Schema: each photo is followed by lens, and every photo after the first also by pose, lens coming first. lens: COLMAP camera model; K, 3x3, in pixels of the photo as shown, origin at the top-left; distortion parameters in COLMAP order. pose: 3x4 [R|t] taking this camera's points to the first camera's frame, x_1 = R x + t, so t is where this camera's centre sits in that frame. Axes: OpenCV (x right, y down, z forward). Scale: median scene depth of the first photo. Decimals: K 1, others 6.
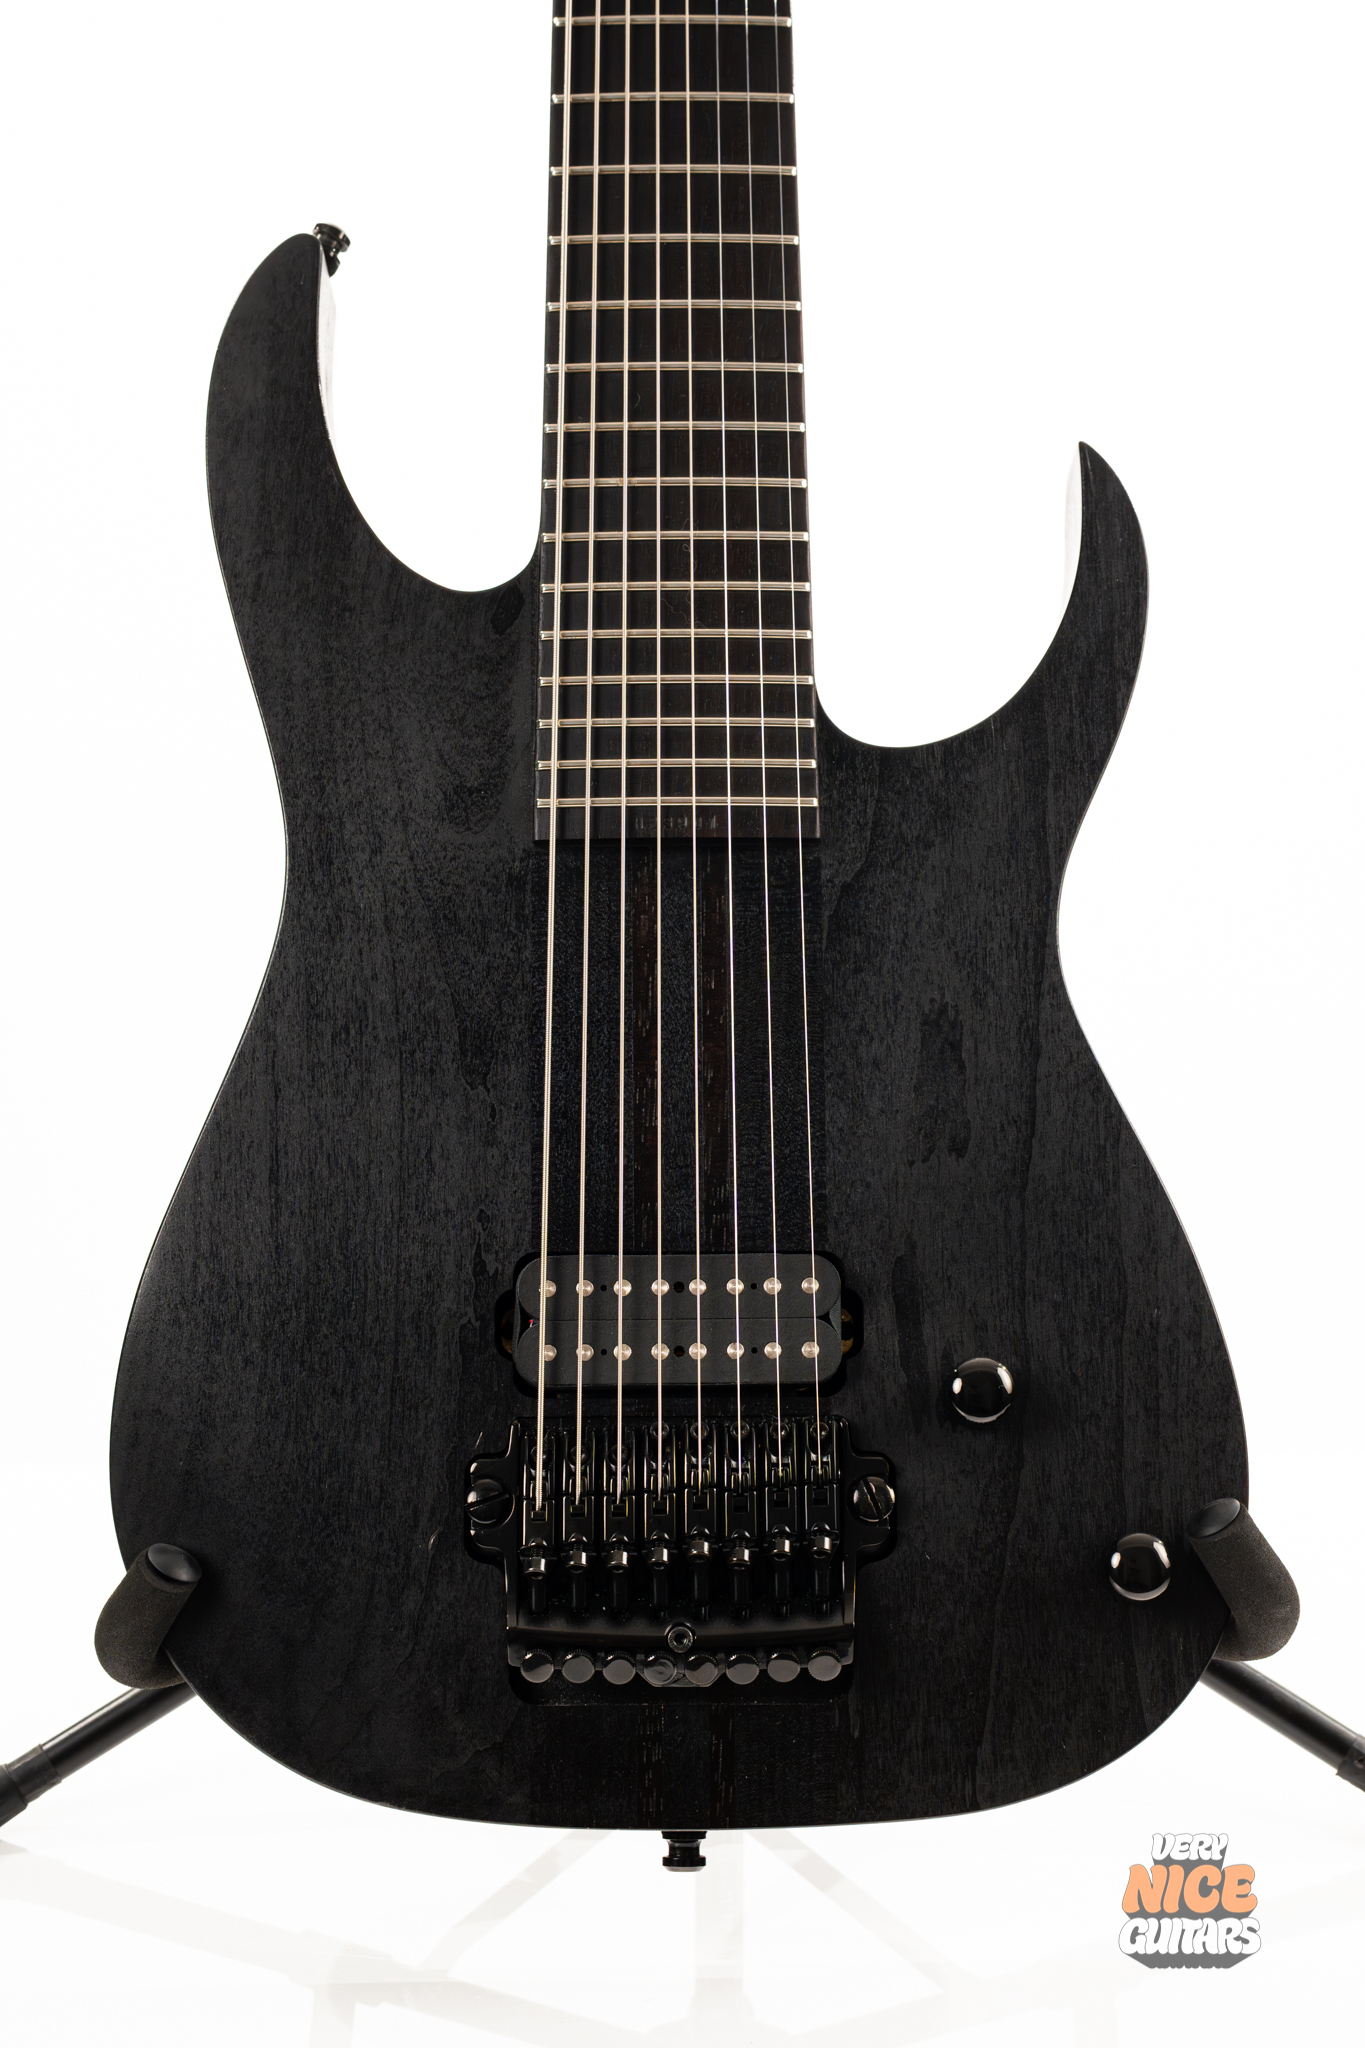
lens RADIAL K [[3575.4, 0, 691.9], [0, 3575.4, 1059.4], [0, 0, 1]] dist [0.064491, 0.022734]
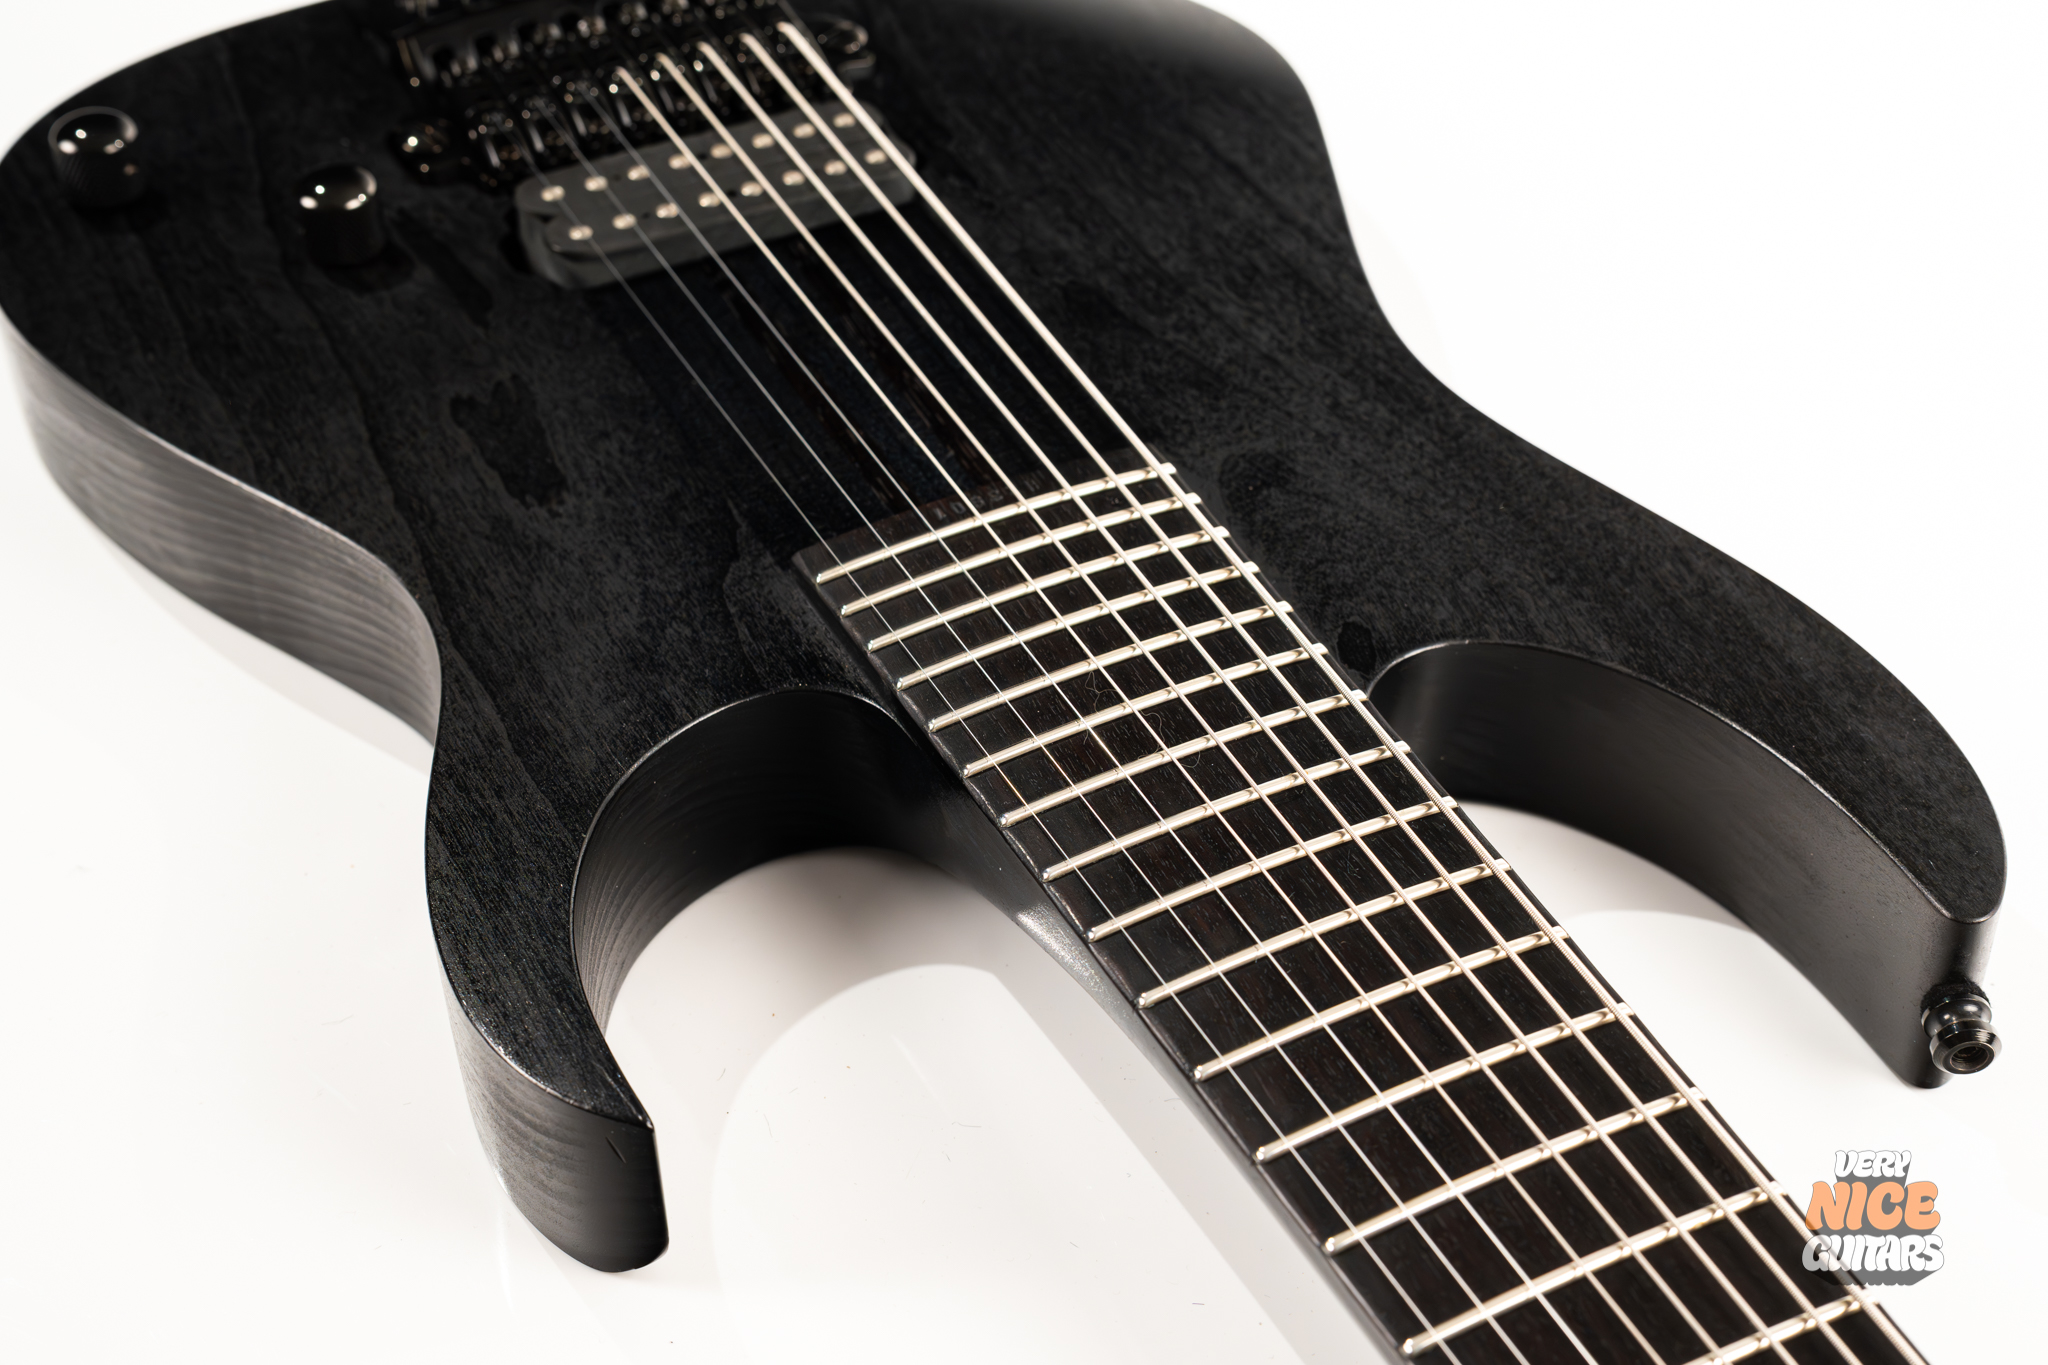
lens RADIAL K [[3145.1, 0, 1118.9], [0, 3145.1, 773.1], [0, 0, 1]] dist [0.067548, -0.231005]
pose [[-0.887492, 0.302378, -0.347745, 0.206984], [-0.455101, -0.456556, 0.764487, -0.584283], [0.072399, 0.836735, 0.542802, 0.713587]]
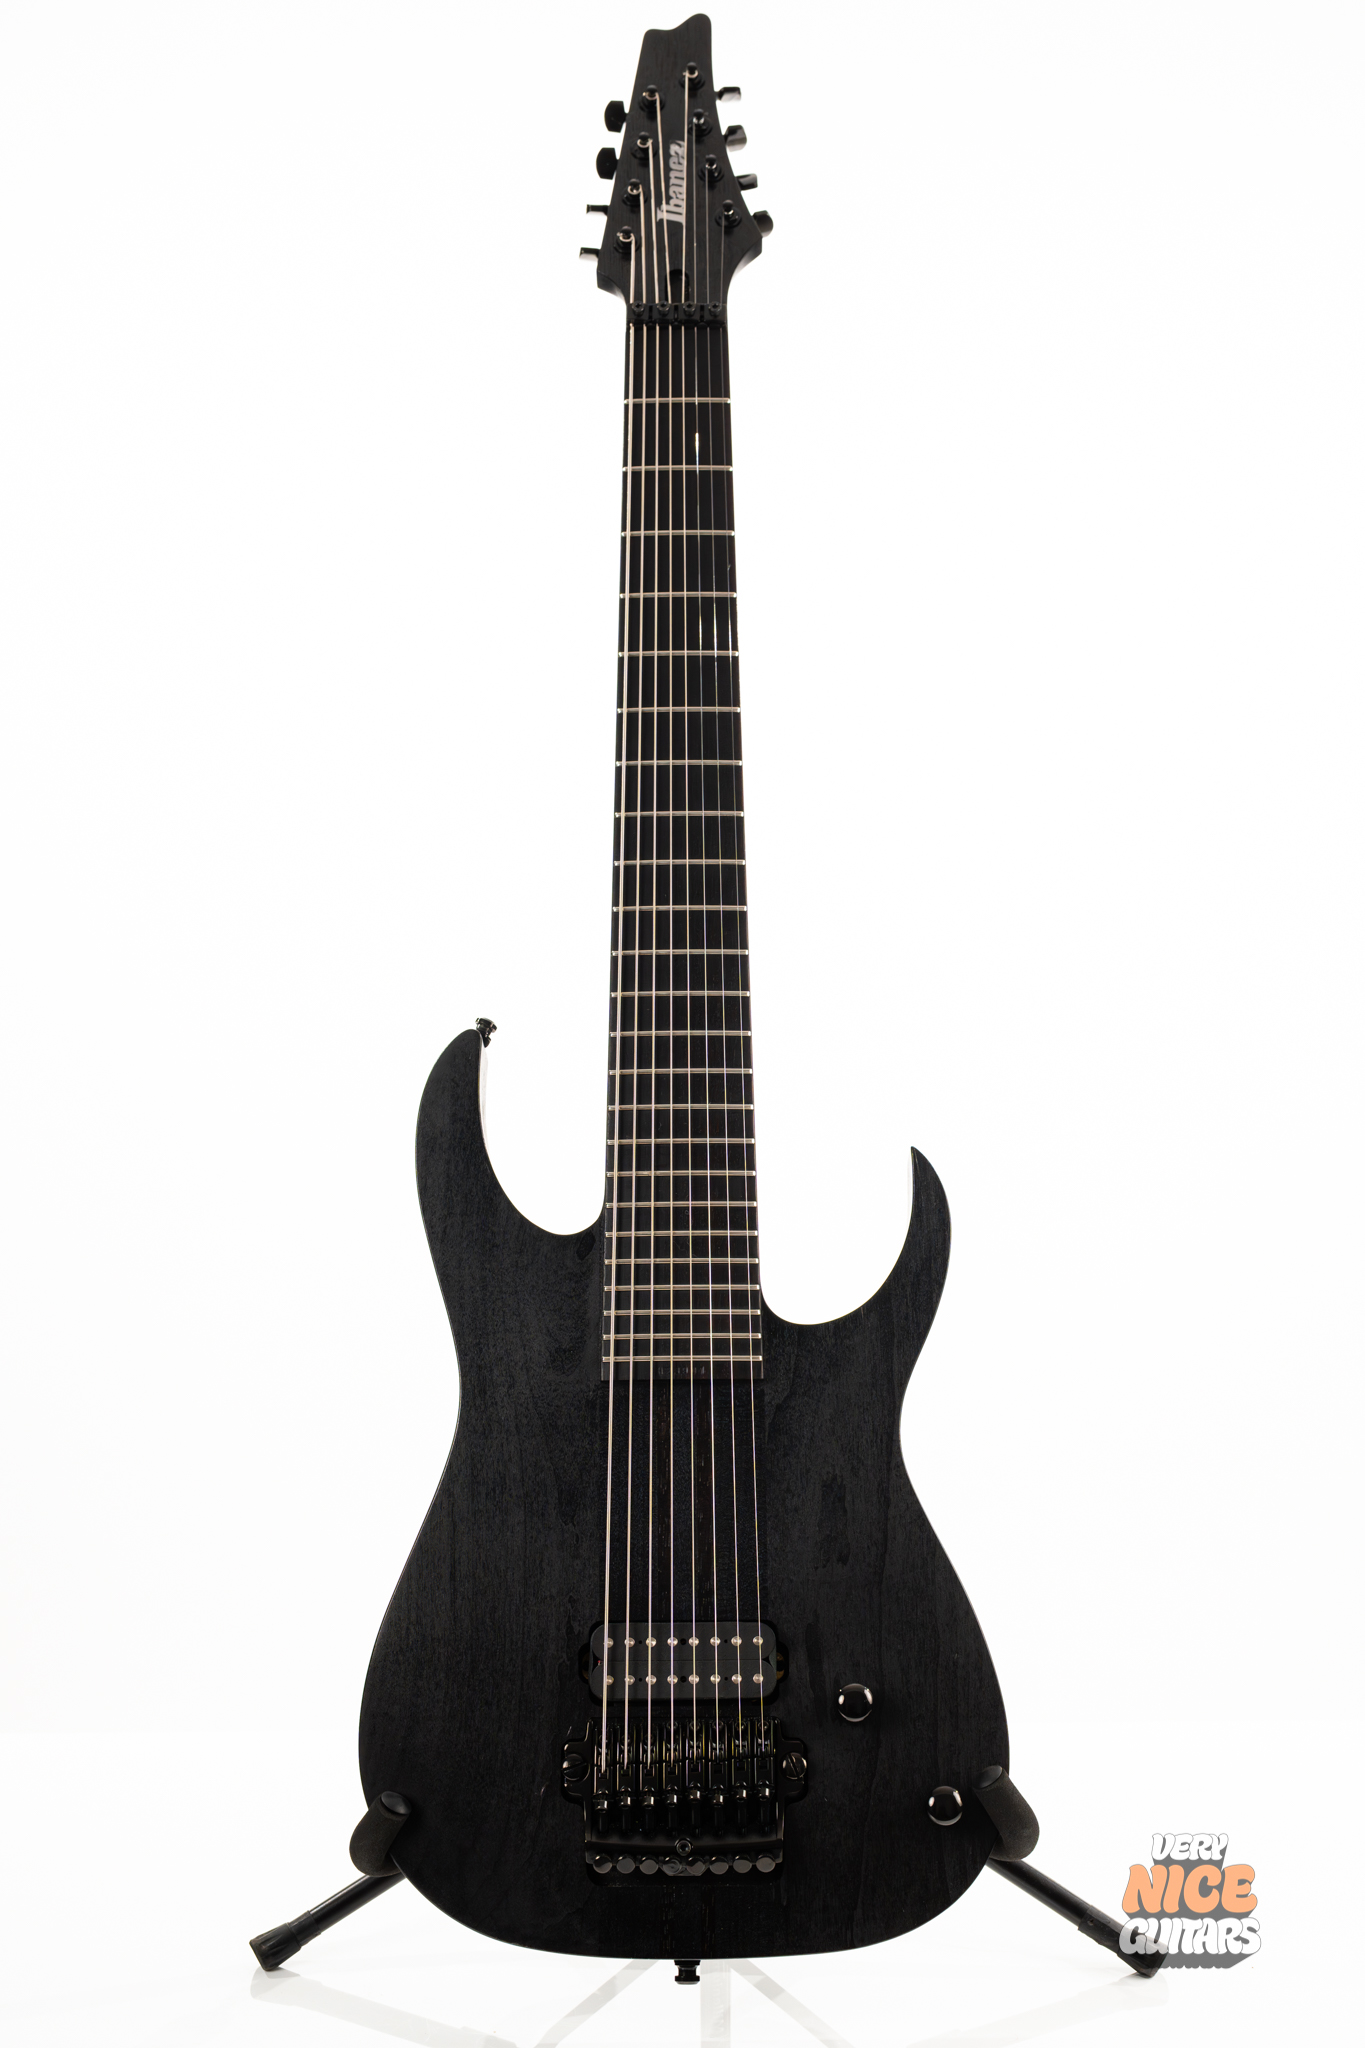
lens RADIAL K [[3145.1, 0, 678.0], [0, 3145.1, 966.0], [0, 0, 1]] dist [0.067548, -0.231005]
pose [[0.999802, -0.004692, -0.019340, 0.024958], [0.002525, 0.993861, -0.110607, -0.093403], [0.019740, 0.110537, 0.993676, -0.566334]]
